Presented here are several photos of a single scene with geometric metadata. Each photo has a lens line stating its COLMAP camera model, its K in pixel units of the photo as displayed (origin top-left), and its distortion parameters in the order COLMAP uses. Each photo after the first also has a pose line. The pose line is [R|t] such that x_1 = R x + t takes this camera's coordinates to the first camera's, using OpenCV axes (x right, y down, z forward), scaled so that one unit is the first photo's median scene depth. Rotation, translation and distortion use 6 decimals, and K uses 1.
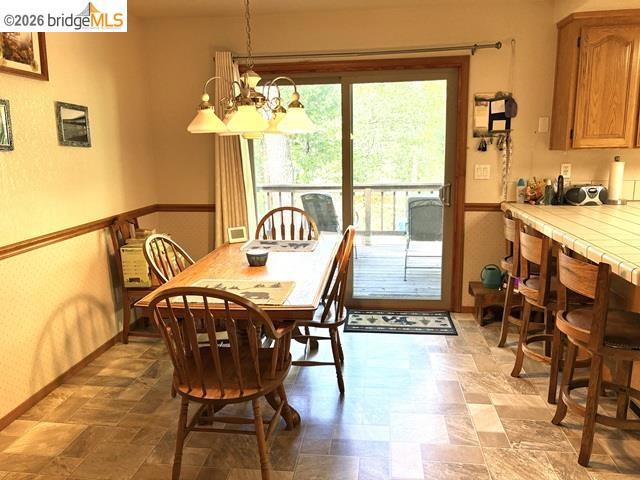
lens RADIAL K [[487.7, 0, 318.4], [0, 487.7, 237.7], [0, 0, 1]] dist [0.035638, -0.029890]
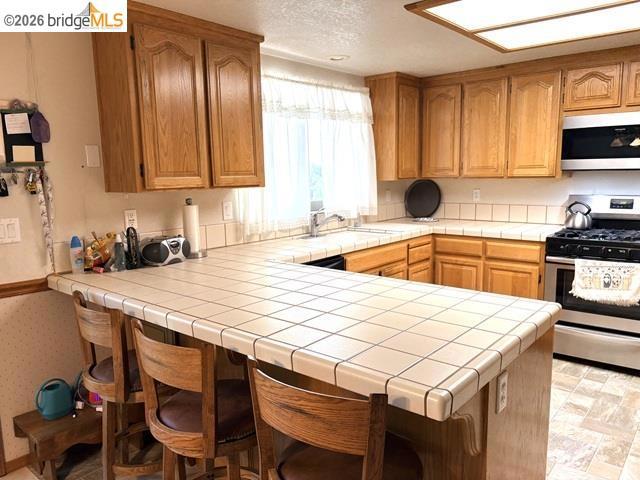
lens RADIAL K [[487.7, 0, 317.0], [0, 487.7, 244.3], [0, 0, 1]] dist [0.035638, -0.029890]
pose [[0.551273, -0.112043, 0.826767, 0.049155], [0.163412, 0.986249, 0.024697, -0.073736], [-0.818165, 0.121489, 0.562002, 0.372065]]
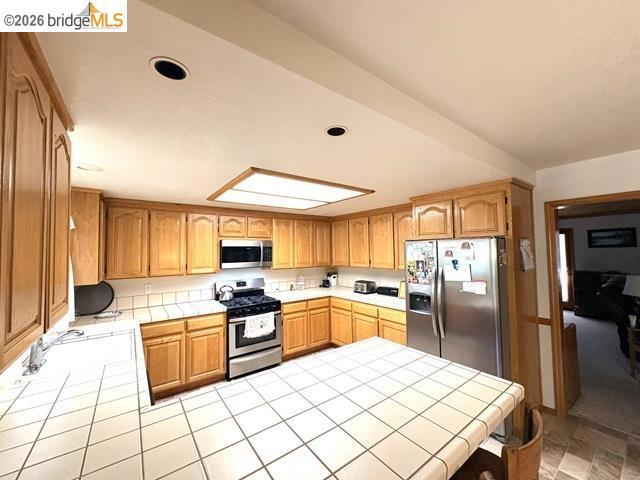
lens RADIAL K [[256.5, 0, 318.4], [0, 256.5, 241.7], [0, 0, 1]] dist [-0.001087, 0.000935]
pose [[-0.690224, 0.060571, 0.721056, 0.137296], [0.169262, 0.982359, 0.079503, -0.140090], [-0.703520, 0.176922, -0.688301, 0.593120]]
